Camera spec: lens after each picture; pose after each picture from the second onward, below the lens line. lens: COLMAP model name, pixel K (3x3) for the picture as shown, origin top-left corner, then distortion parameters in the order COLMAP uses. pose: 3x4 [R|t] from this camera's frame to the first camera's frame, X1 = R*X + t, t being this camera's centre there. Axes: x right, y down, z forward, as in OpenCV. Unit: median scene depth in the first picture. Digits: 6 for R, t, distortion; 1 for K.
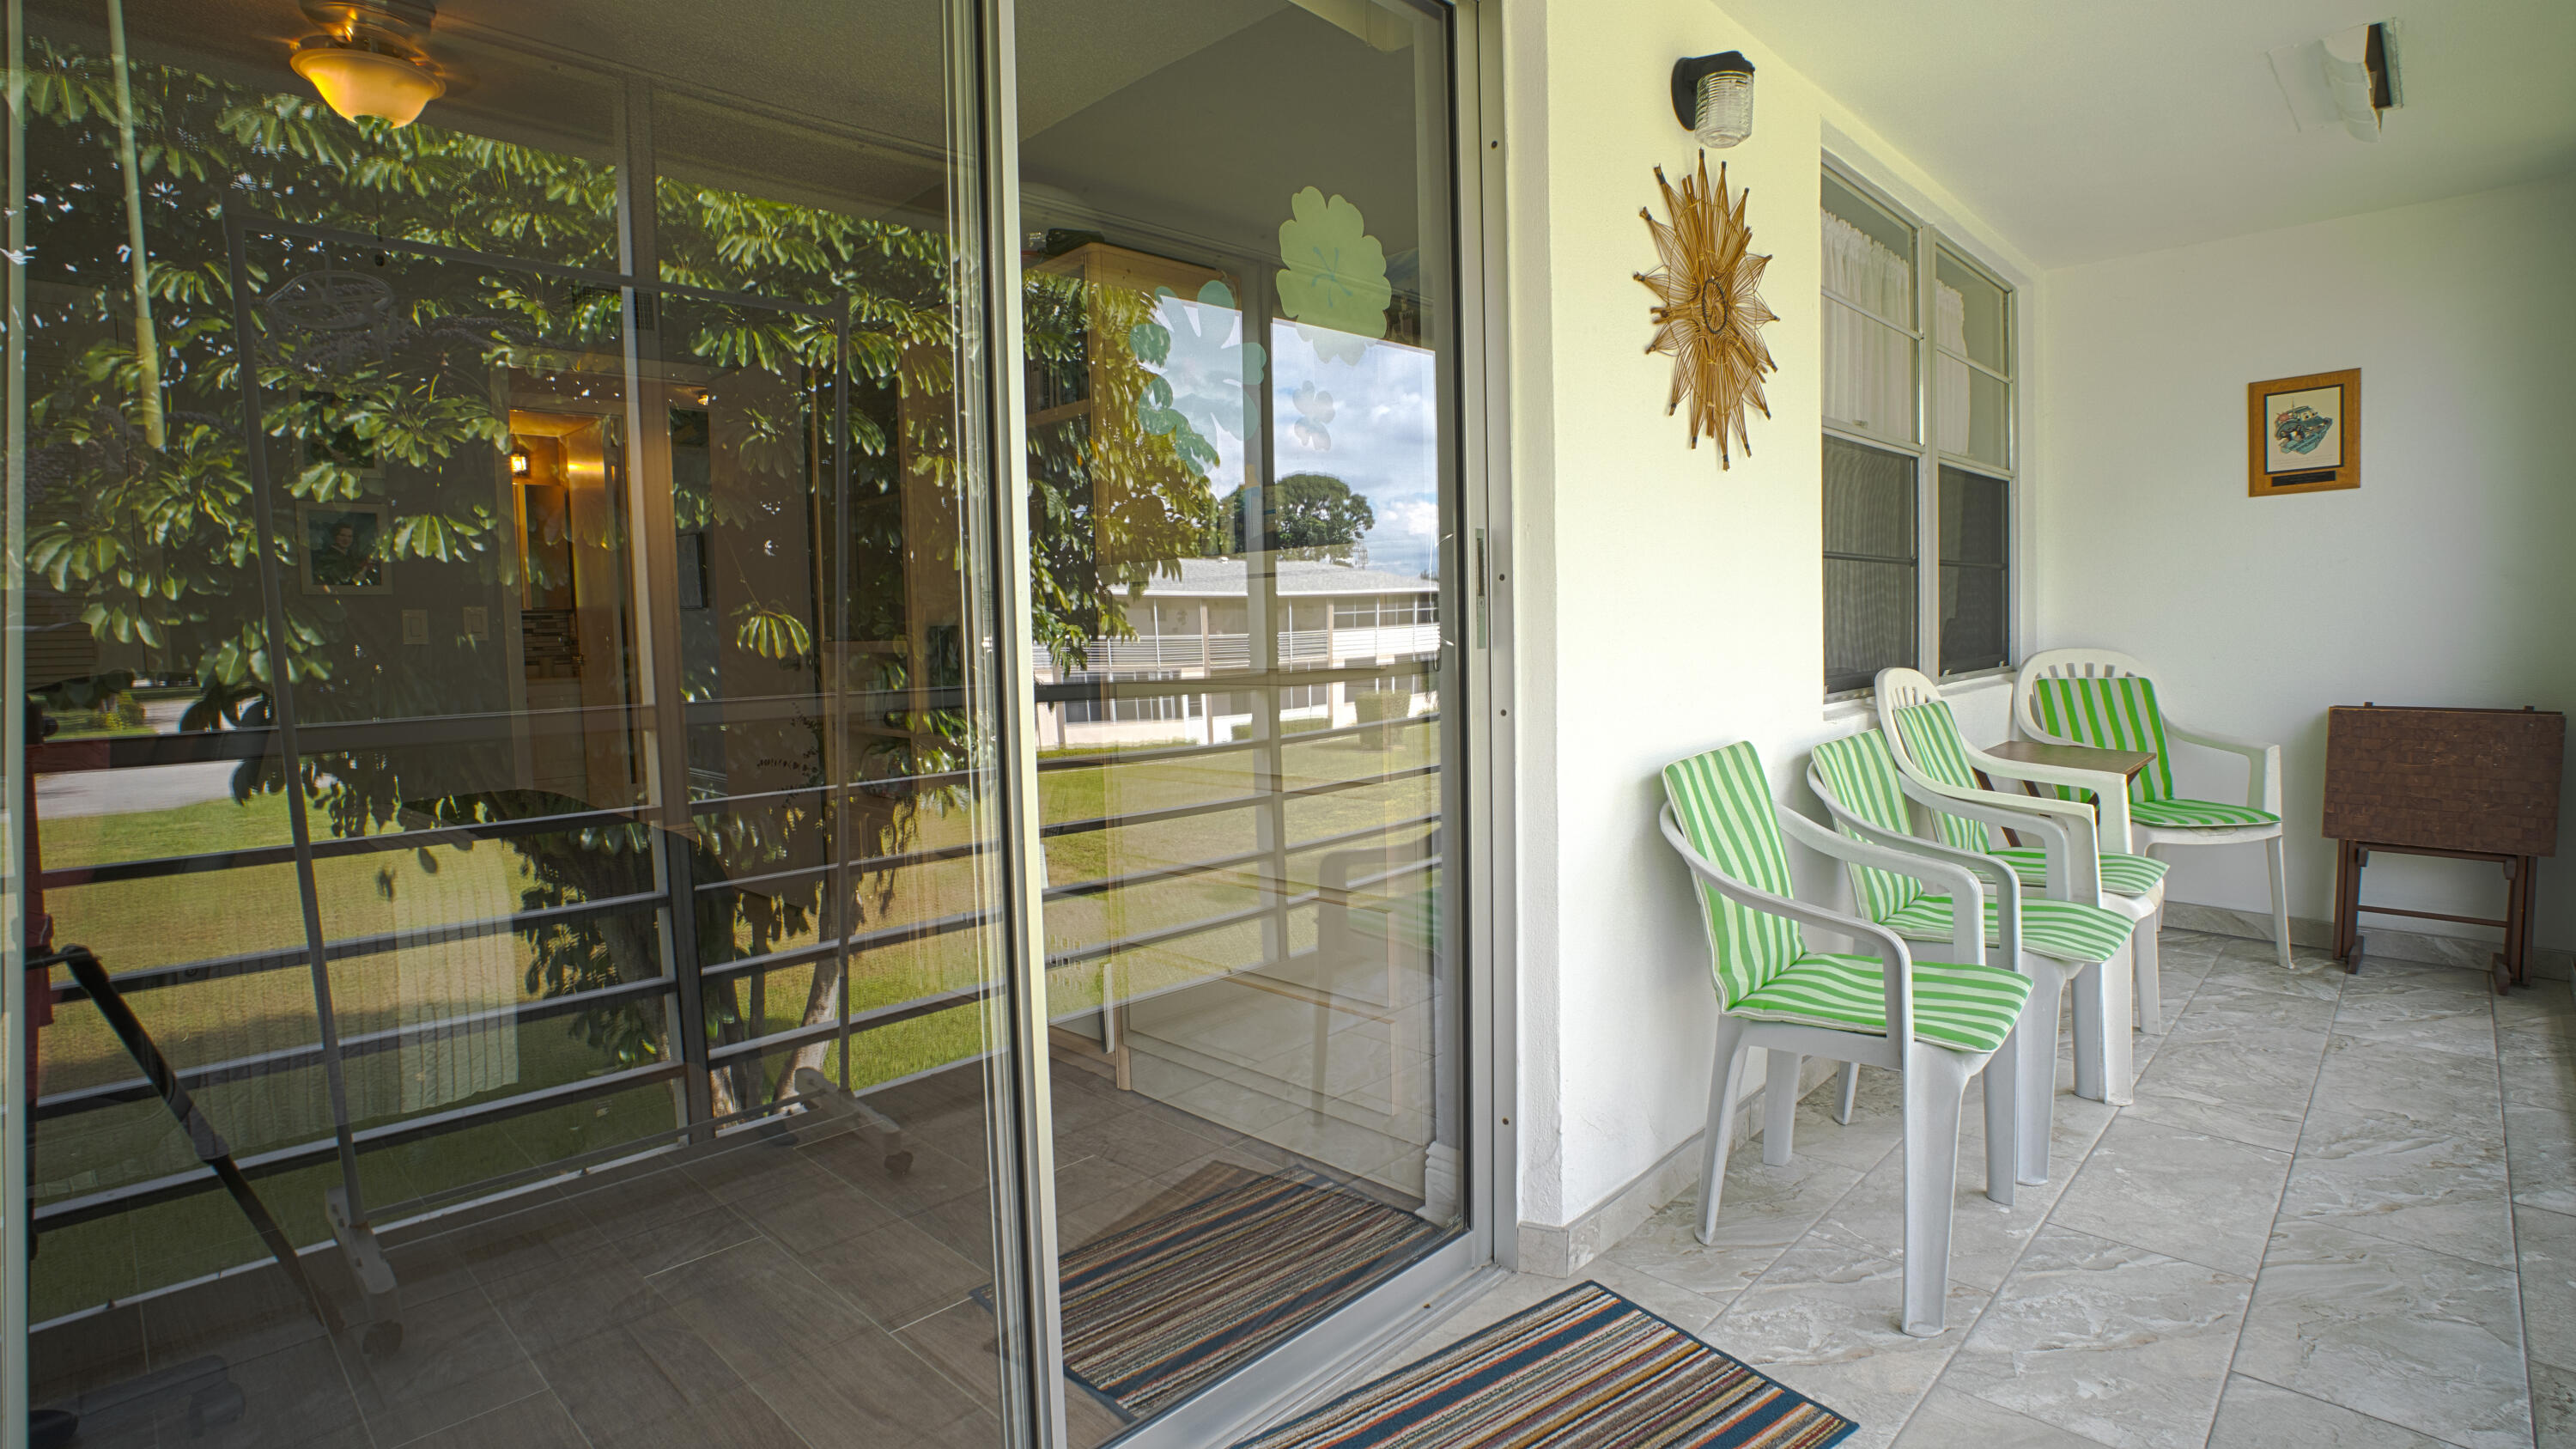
lens RADIAL K [[1264.0, 0, 1271.6], [0, 1264.0, 717.6], [0, 0, 1]] dist [-0.071000, 0.031567]
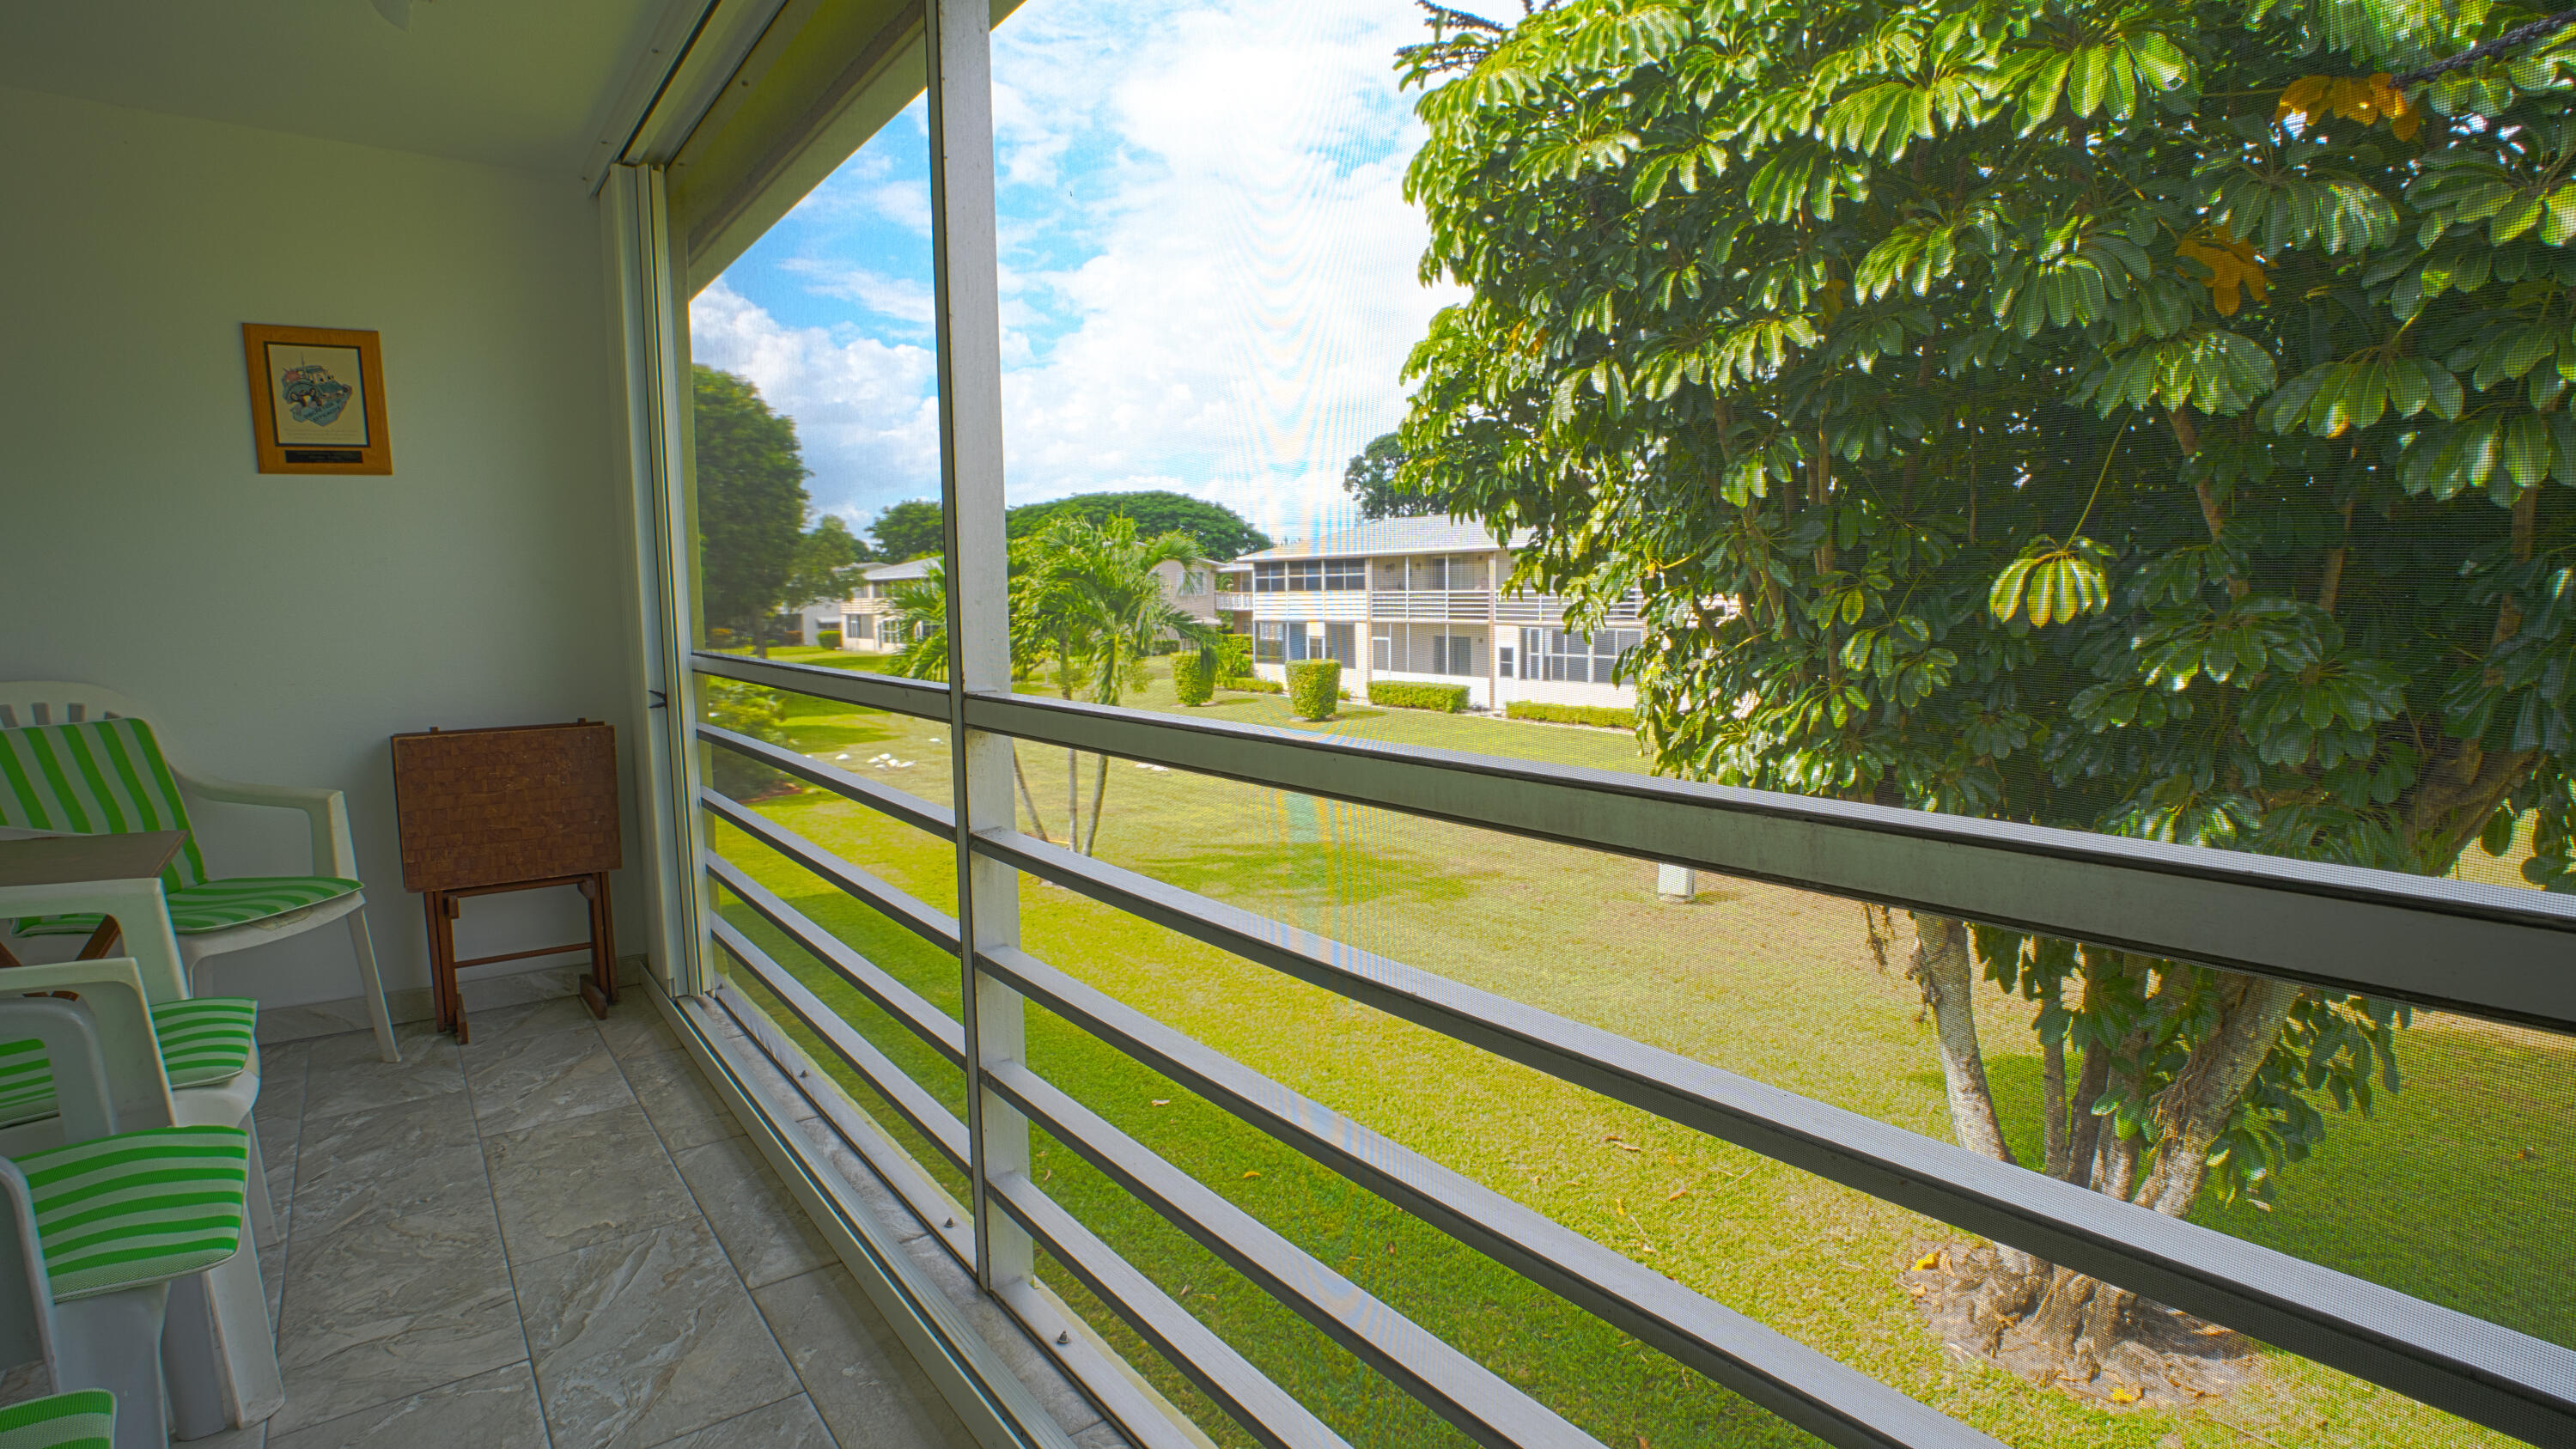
lens RADIAL K [[1244.3, 0, 1288.0], [0, 1244.3, 724.5], [0, 0, 1]] dist [-0.064503, 0.022491]
pose [[0.148698, -0.082749, 0.985414, 0.152646], [0.086679, 0.993748, 0.070369, -0.022649], [-0.985076, 0.074951, 0.154941, 0.277105]]
